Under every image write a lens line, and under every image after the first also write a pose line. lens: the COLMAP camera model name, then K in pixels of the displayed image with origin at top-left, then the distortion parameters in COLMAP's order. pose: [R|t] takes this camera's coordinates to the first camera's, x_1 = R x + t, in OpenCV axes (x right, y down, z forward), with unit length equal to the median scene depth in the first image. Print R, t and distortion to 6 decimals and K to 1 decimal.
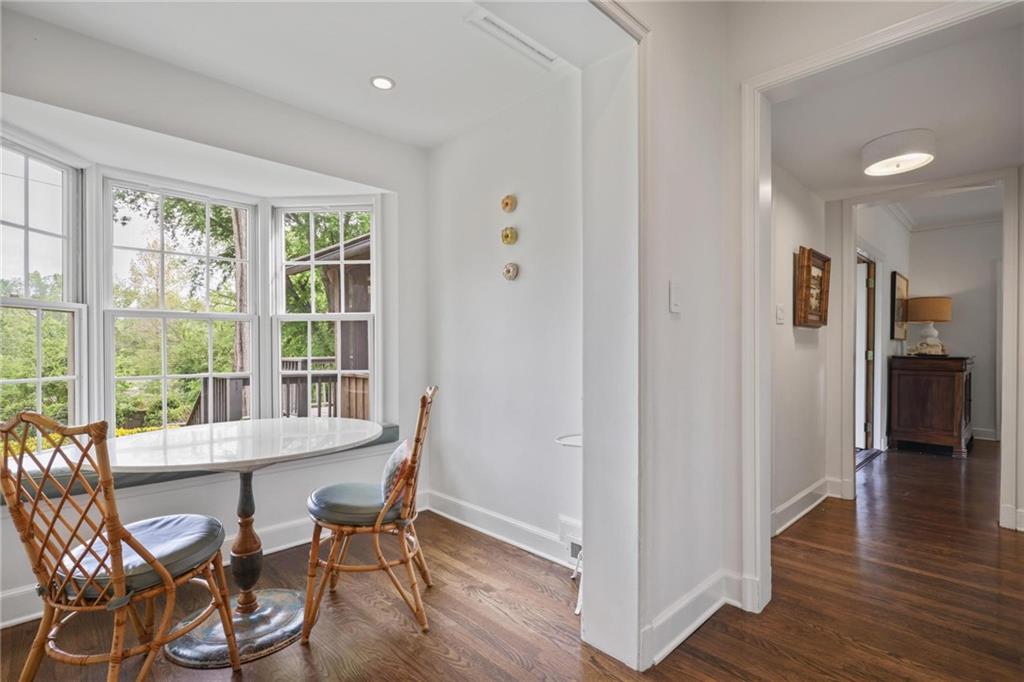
lens RADIAL K [[491.2, 0, 515.2], [0, 491.2, 347.3], [0, 0, 1]] dist [0.004215, -0.001431]
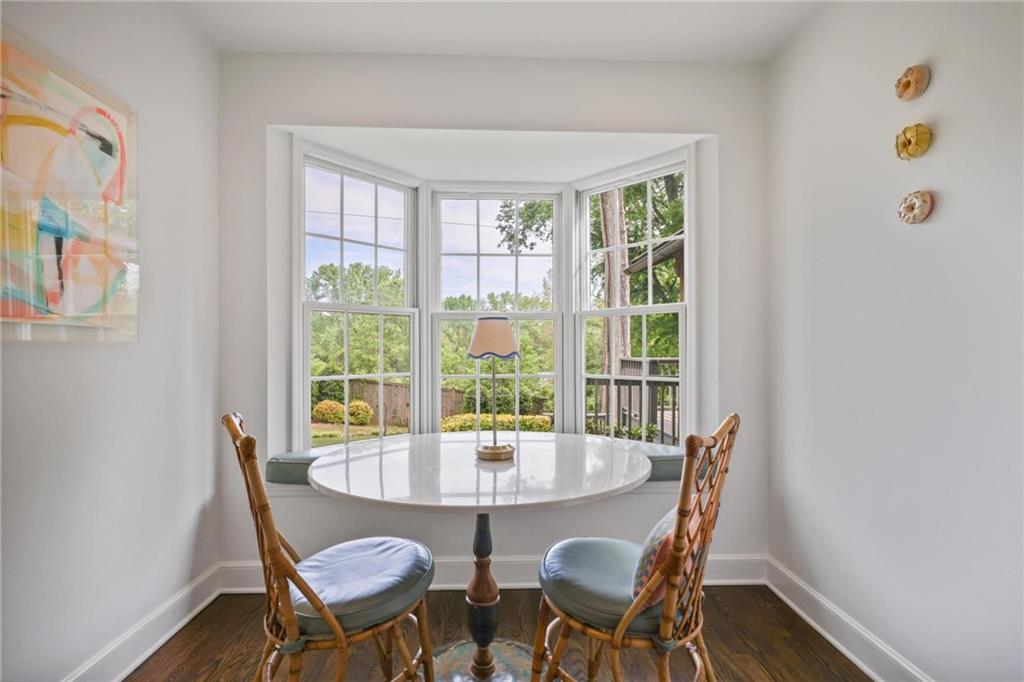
lens RADIAL K [[491.2, 0, 509.4], [0, 491.2, 345.9], [0, 0, 1]] dist [0.004215, -0.001431]
pose [[0.739831, 0.000100, -0.672793, 0.023927], [-0.002249, 0.999995, -0.002324, -0.000781], [0.672789, 0.003233, 0.739827, 0.306240]]
